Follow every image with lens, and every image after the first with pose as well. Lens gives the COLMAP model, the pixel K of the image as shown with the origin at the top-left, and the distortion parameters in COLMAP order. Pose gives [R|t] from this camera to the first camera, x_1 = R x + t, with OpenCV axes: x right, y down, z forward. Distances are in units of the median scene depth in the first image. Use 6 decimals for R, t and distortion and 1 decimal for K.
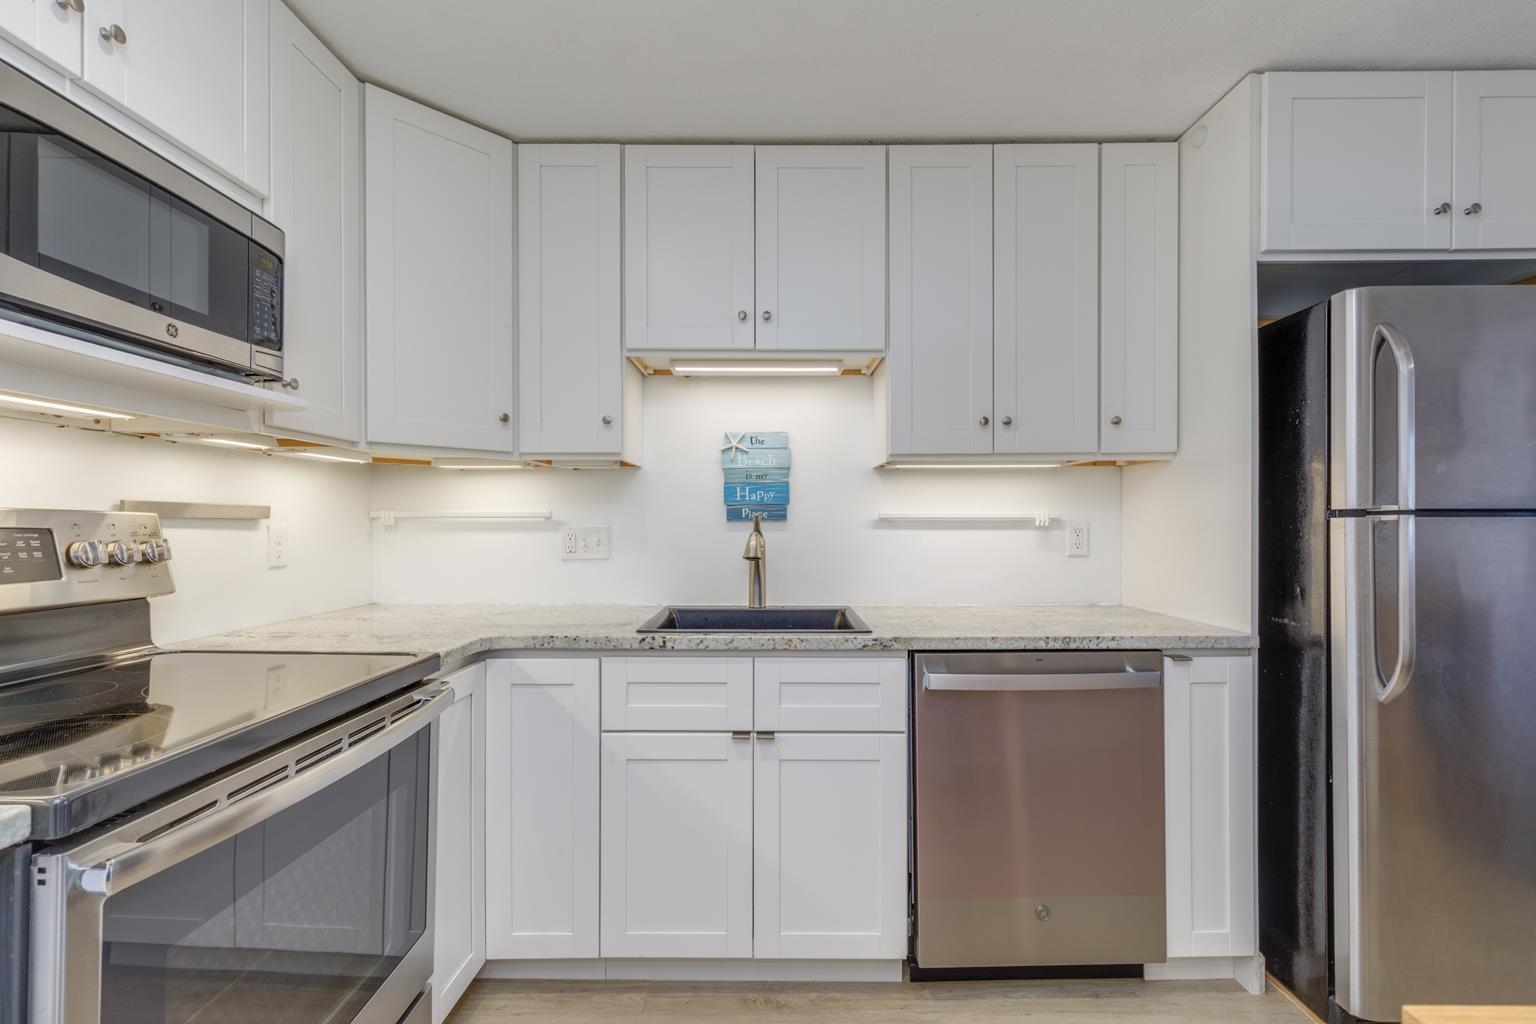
lens RADIAL K [[694.6, 0, 756.4], [0, 694.6, 518.8], [0, 0, 1]] dist [0.006550, -0.001536]
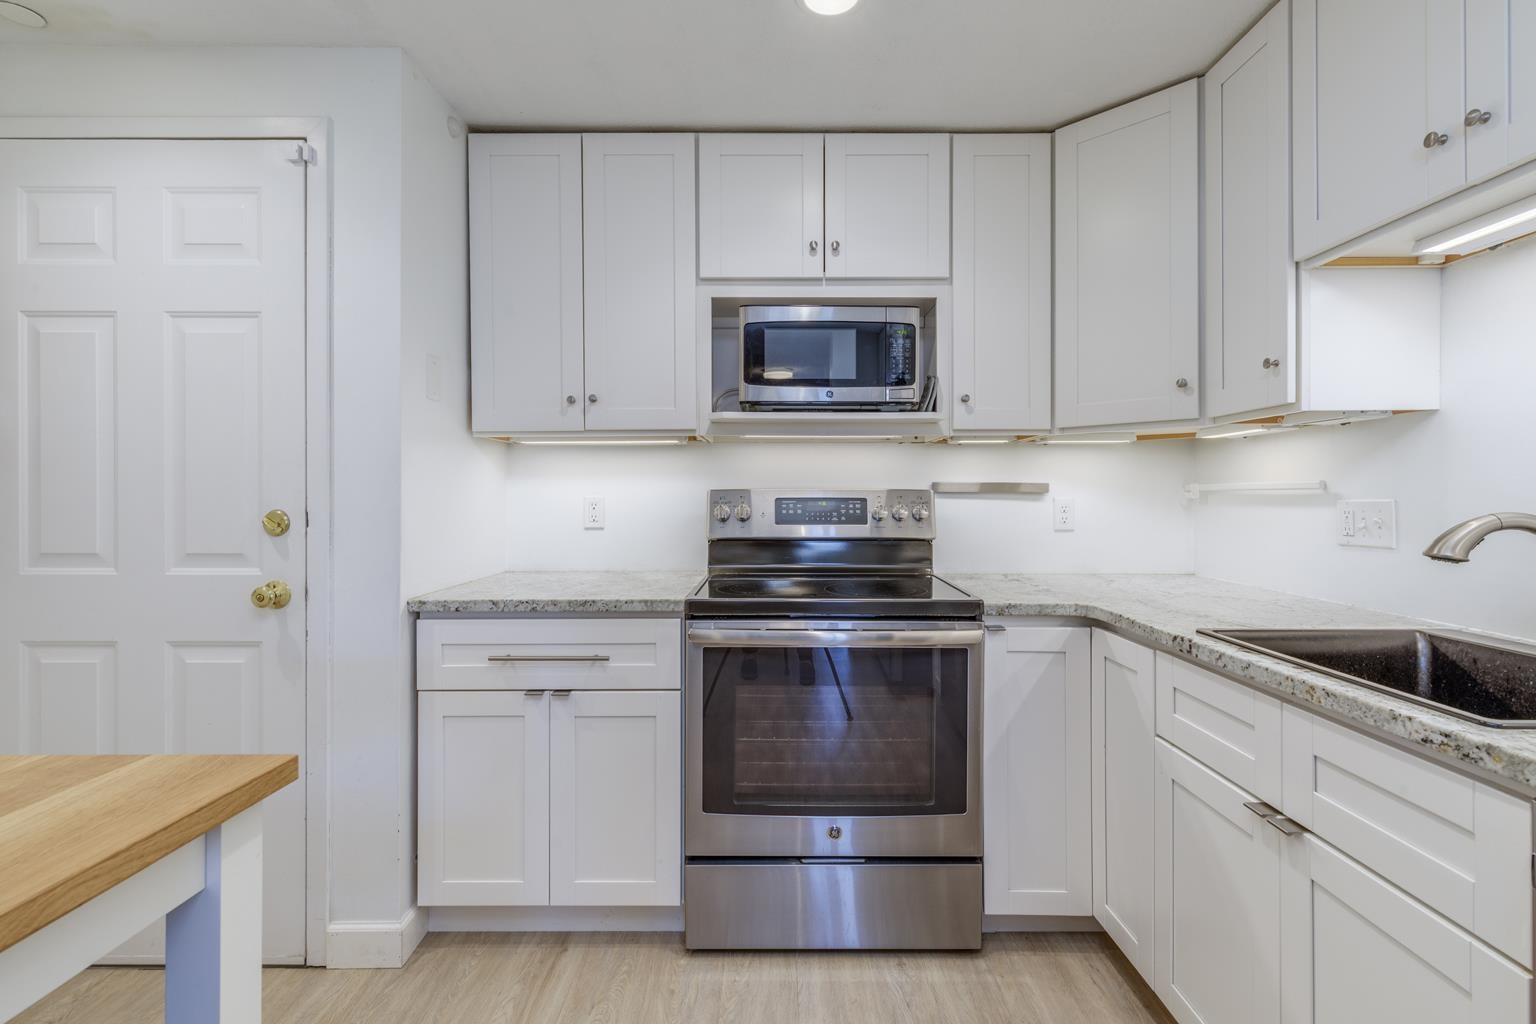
lens RADIAL K [[694.6, 0, 775.9], [0, 694.6, 491.4], [0, 0, 1]] dist [0.006550, -0.001536]
pose [[0.003175, -0.007081, -0.999970, 0.653215], [0.003697, 0.999968, -0.007070, 0.004950], [0.999988, -0.003675, 0.003201, 0.522805]]
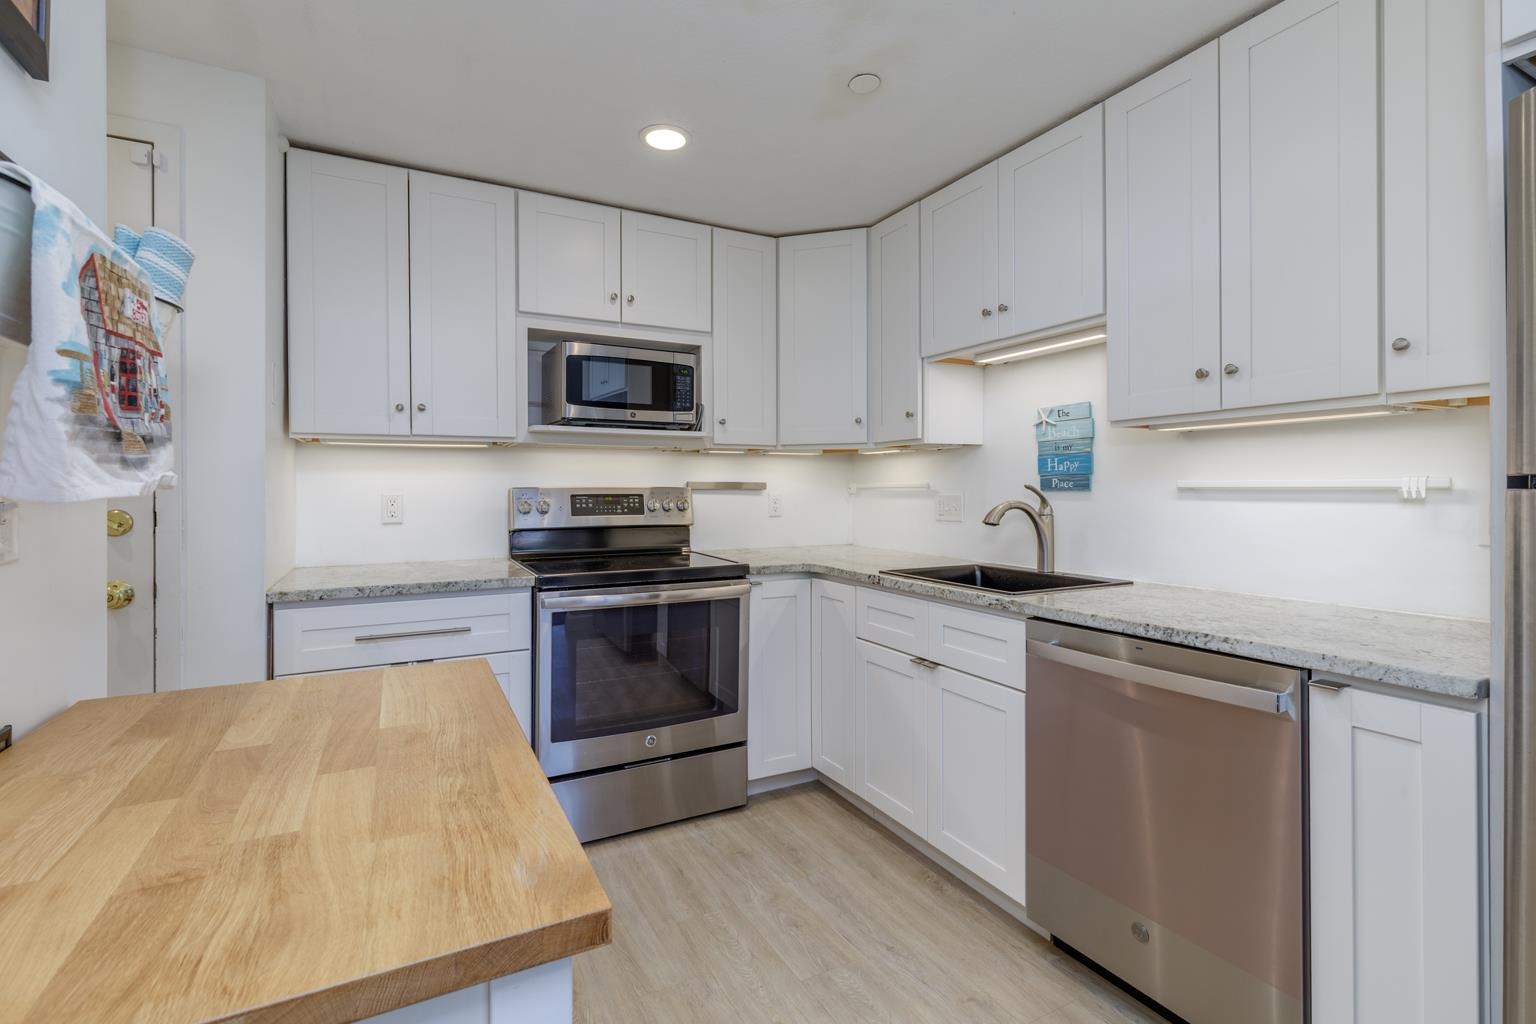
lens RADIAL K [[694.6, 0, 749.9], [0, 694.6, 485.4], [0, 0, 1]] dist [0.006550, -0.001536]
pose [[0.456620, -0.005566, -0.889644, 0.960715], [0.005620, 0.999979, -0.003372, -0.005082], [0.889644, -0.003460, 0.456642, 0.148387]]
